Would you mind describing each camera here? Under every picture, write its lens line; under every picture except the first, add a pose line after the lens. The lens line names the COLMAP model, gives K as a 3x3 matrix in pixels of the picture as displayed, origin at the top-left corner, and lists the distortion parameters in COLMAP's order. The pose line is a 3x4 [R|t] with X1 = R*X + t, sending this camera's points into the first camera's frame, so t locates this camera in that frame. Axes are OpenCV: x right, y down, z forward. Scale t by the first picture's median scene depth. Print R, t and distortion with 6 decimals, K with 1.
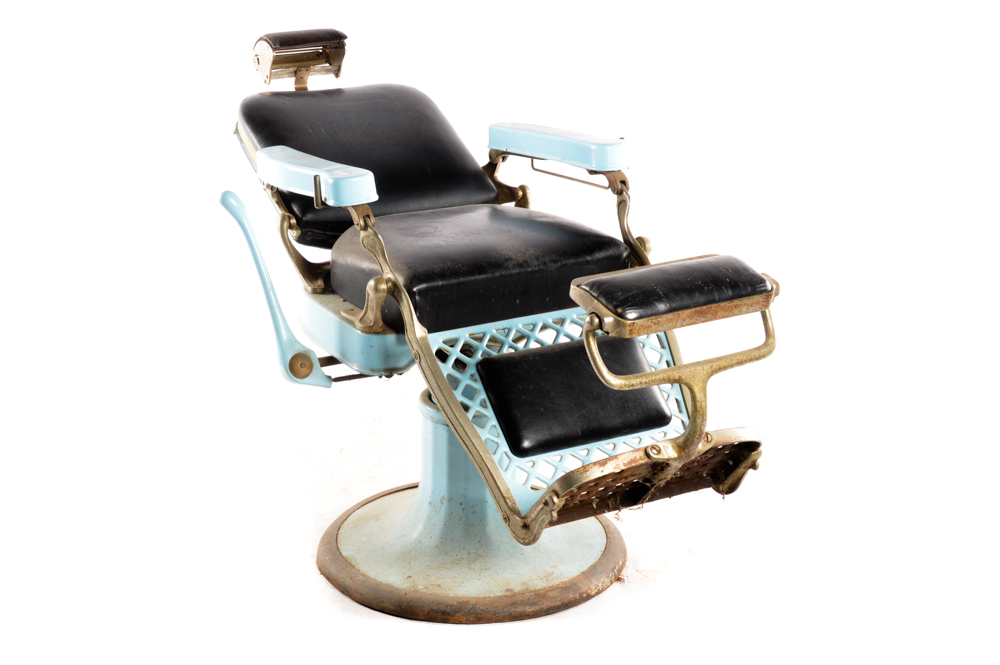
lens RADIAL K [[1753.4, 0, 505.0], [0, 1753.4, 332.6], [0, 0, 1]] dist [0.017838, 0.000000]
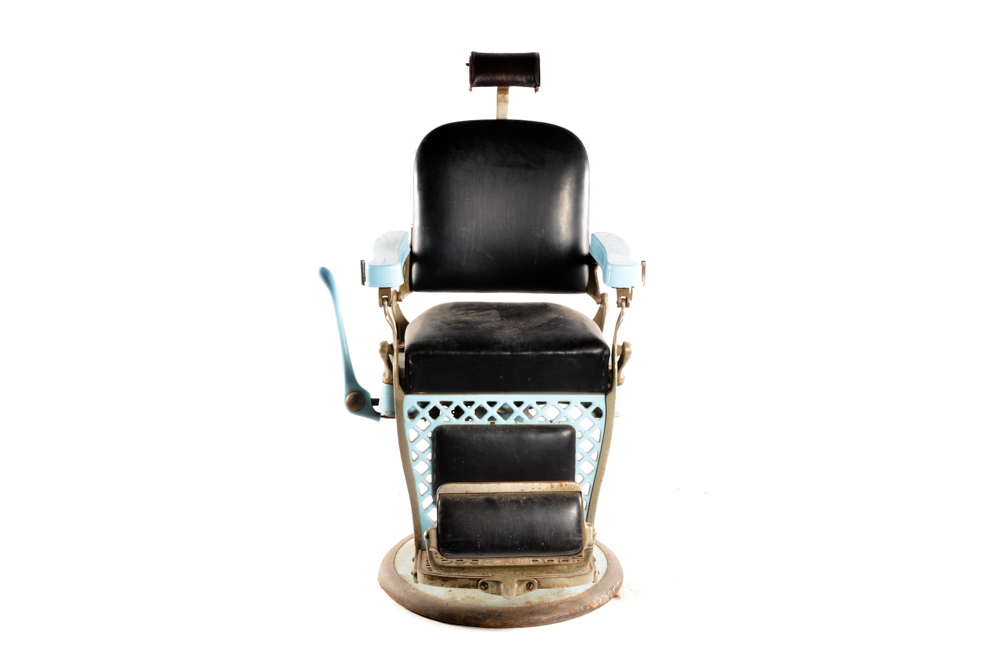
lens RADIAL K [[1500.1, 0, 495.6], [0, 1500.1, 356.6], [0, 0, 1]] dist [0.010805, 0.000000]
pose [[0.999288, 0.011352, -0.035979, 0.015435], [-0.012592, 0.999328, -0.034432, 0.006531], [0.035564, 0.034861, 0.998759, -0.090874]]
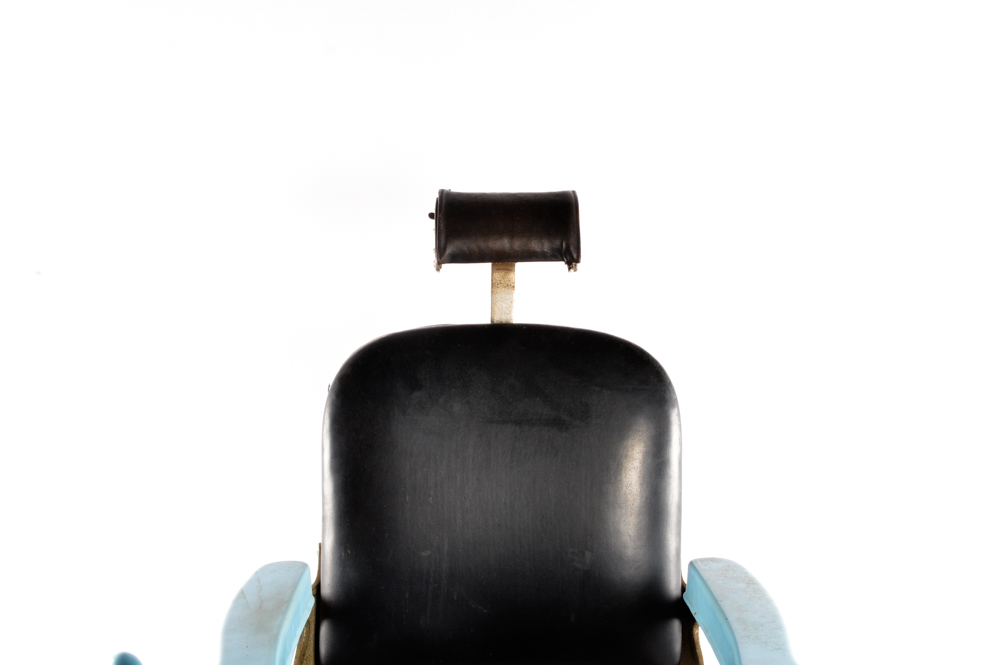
lens RADIAL K [[1753.4, 0, 493.3], [0, 1753.4, 331.8], [0, 0, 1]] dist [0.017838, 0.000000]
pose [[0.999842, 0.002842, -0.017529, -0.014928], [-0.004653, 0.994554, -0.104123, -0.144347], [0.017138, 0.104188, 0.994410, 0.395385]]
